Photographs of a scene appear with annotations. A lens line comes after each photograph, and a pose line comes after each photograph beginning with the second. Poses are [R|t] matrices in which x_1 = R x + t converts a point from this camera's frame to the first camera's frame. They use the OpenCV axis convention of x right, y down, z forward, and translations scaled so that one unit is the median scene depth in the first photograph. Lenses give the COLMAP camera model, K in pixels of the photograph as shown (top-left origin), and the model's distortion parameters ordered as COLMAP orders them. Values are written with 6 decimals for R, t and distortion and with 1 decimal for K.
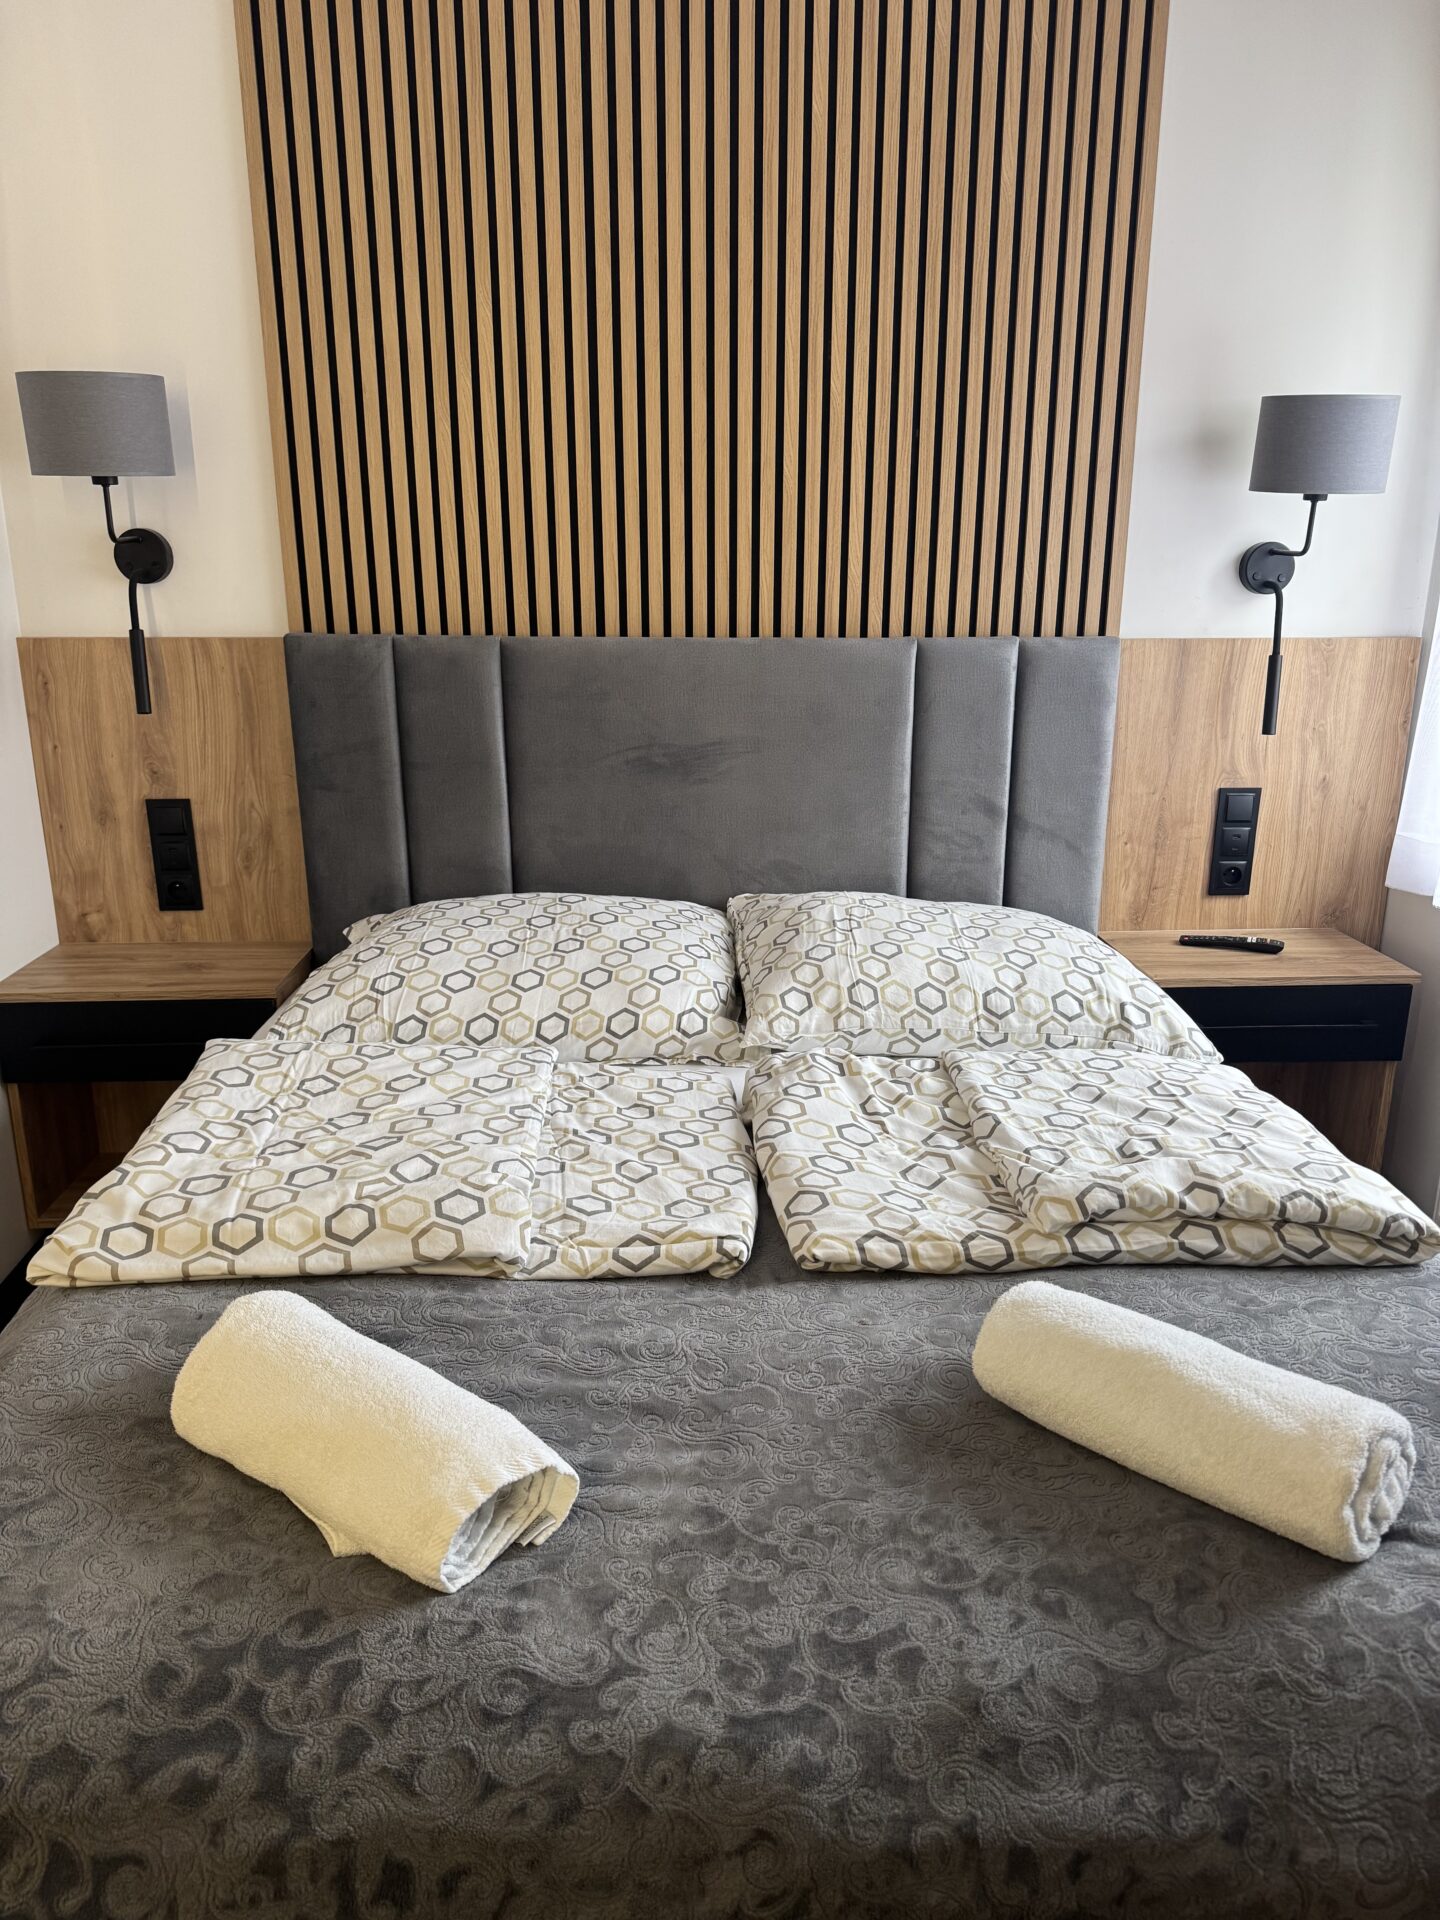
lens RADIAL K [[1329.8, 0, 732.4], [0, 1329.8, 954.7], [0, 0, 1]] dist [0.165609, -0.313237]
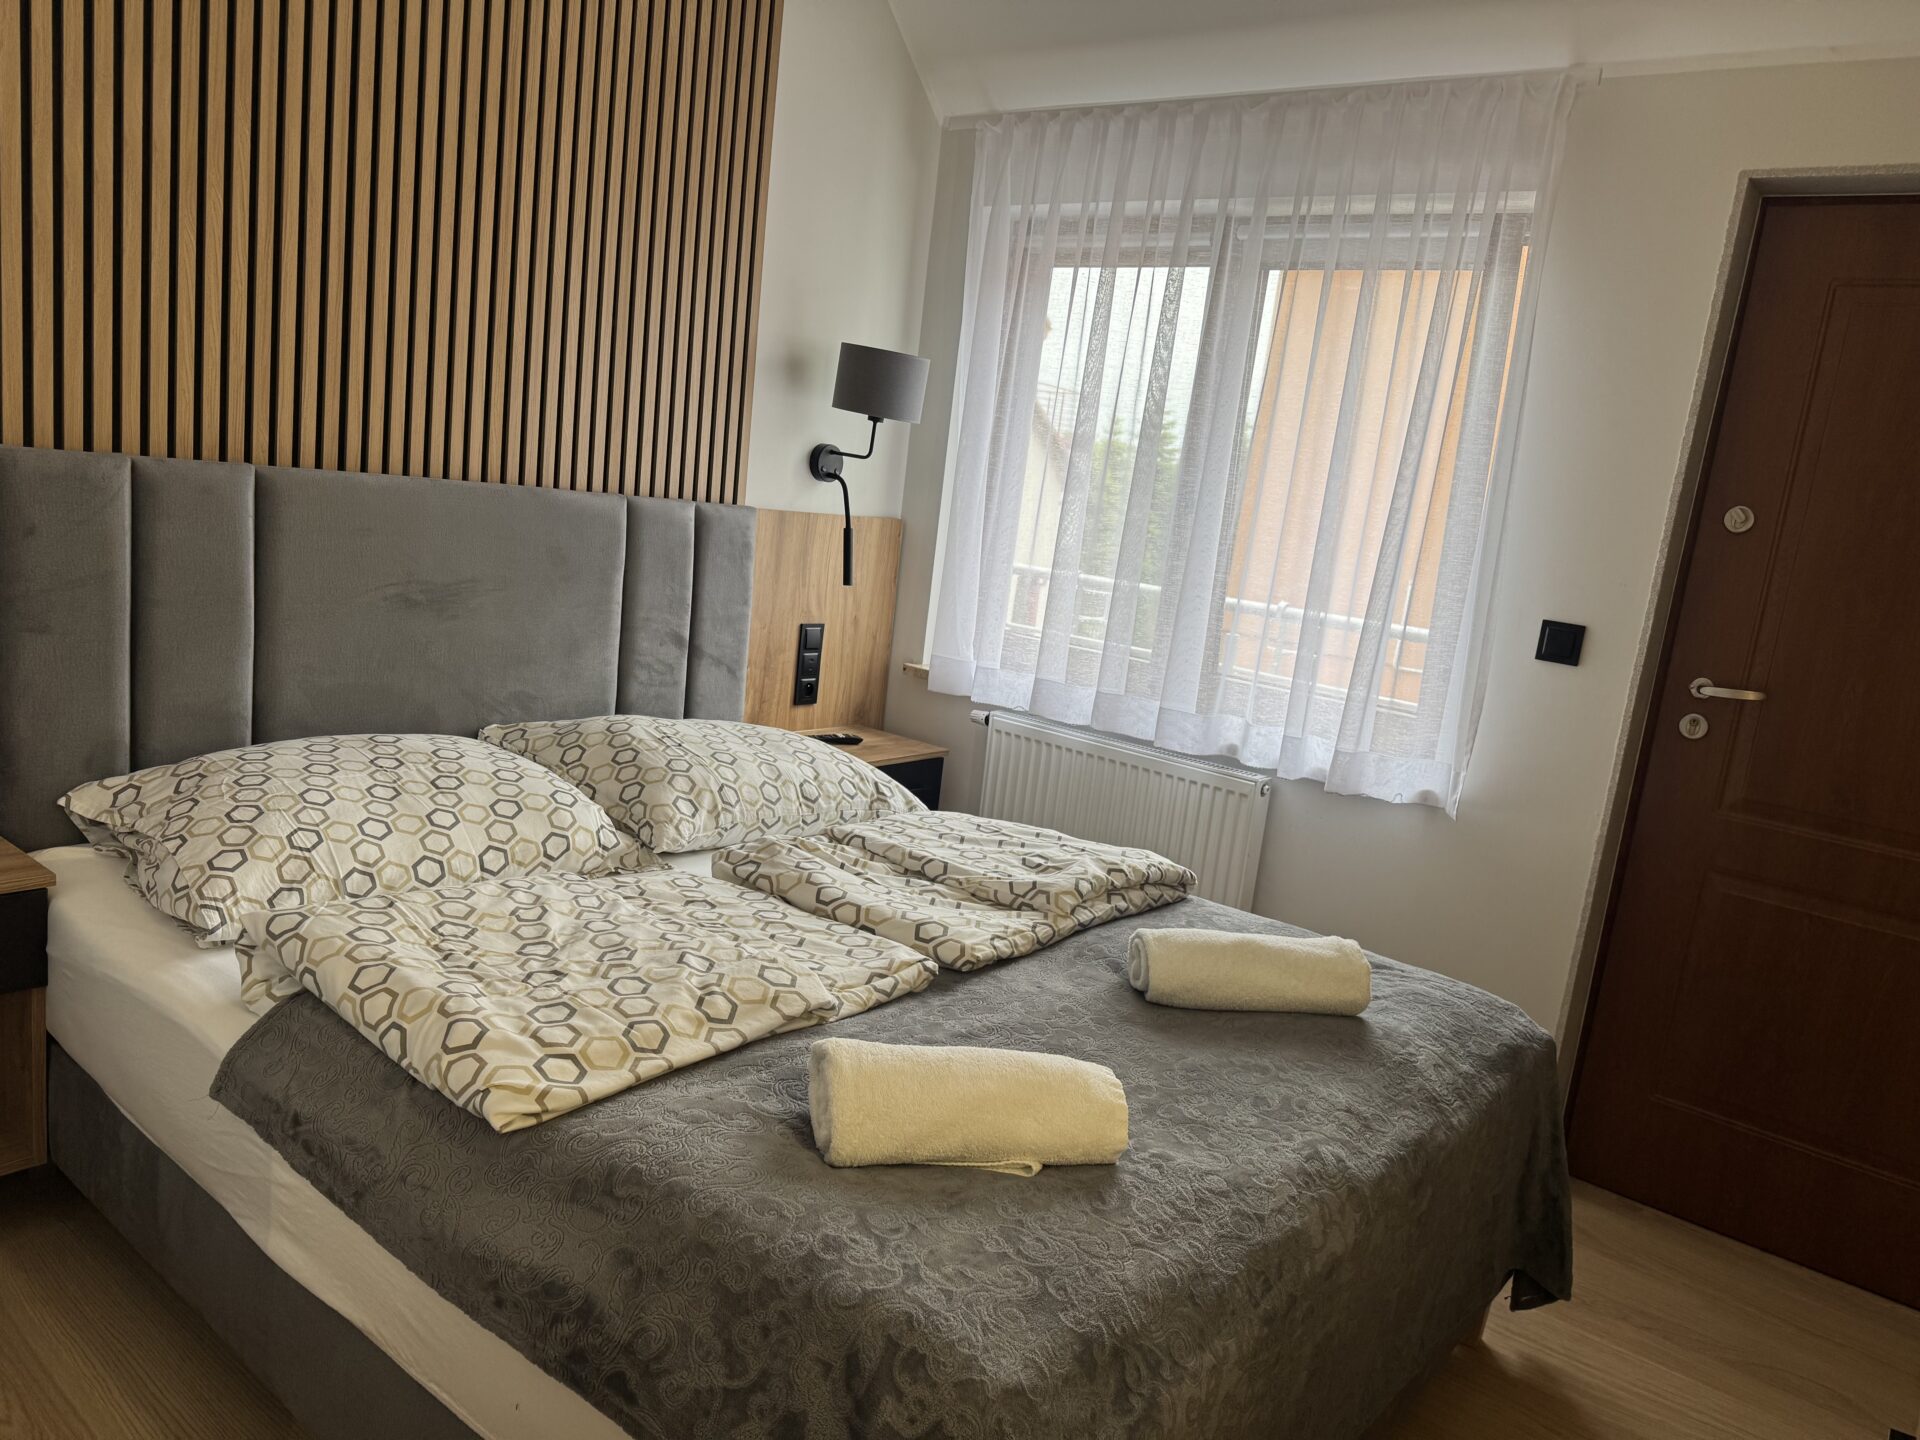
lens RADIAL K [[1312.1, 0, 959.8], [0, 1312.1, 705.7], [0, 0, 1]] dist [0.113534, -0.100872]
pose [[0.664501, -0.053929, 0.745339, -0.638528], [0.097027, 0.995176, -0.014498, -0.012956], [-0.740961, 0.081952, 0.666528, 0.049511]]
